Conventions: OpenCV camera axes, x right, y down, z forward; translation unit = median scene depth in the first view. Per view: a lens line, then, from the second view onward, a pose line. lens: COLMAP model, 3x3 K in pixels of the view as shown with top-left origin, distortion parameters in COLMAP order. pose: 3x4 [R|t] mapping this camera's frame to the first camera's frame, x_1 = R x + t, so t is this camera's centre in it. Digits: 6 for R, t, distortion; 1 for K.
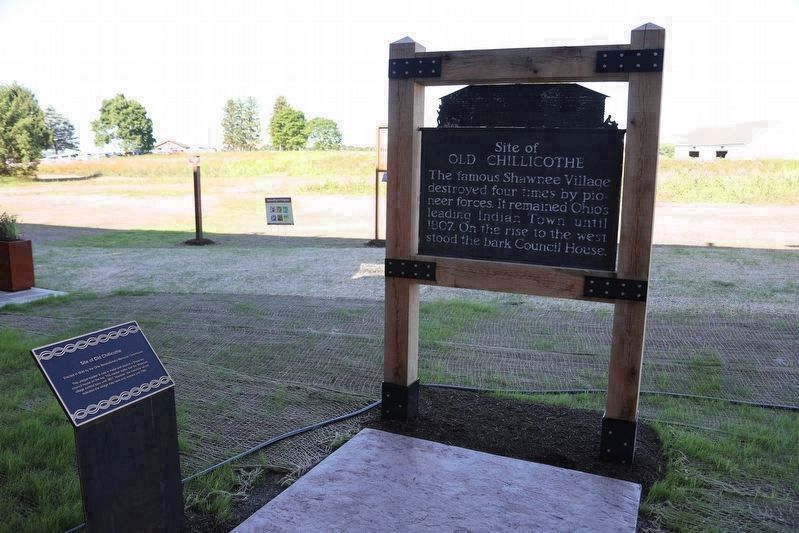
lens RADIAL K [[630.0, 0, 397.0], [0, 630.0, 266.8], [0, 0, 1]] dist [-0.143029, 0.029694]
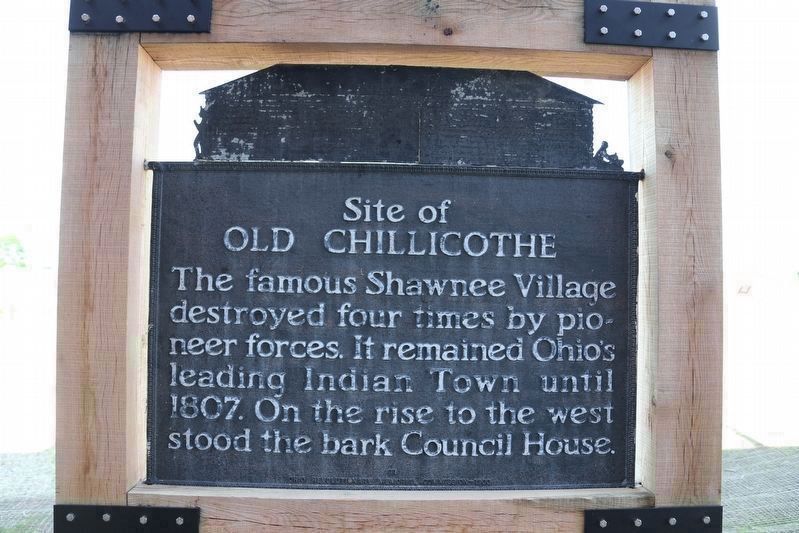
lens RADIAL K [[630.0, 0, 402.1], [0, 630.0, 274.0], [0, 0, 1]] dist [-0.143029, 0.029694]
pose [[0.892601, 0.006347, 0.450803, 0.005387], [0.076108, 0.983429, -0.164542, -0.079267], [-0.444377, 0.181181, 0.877327, 0.629937]]
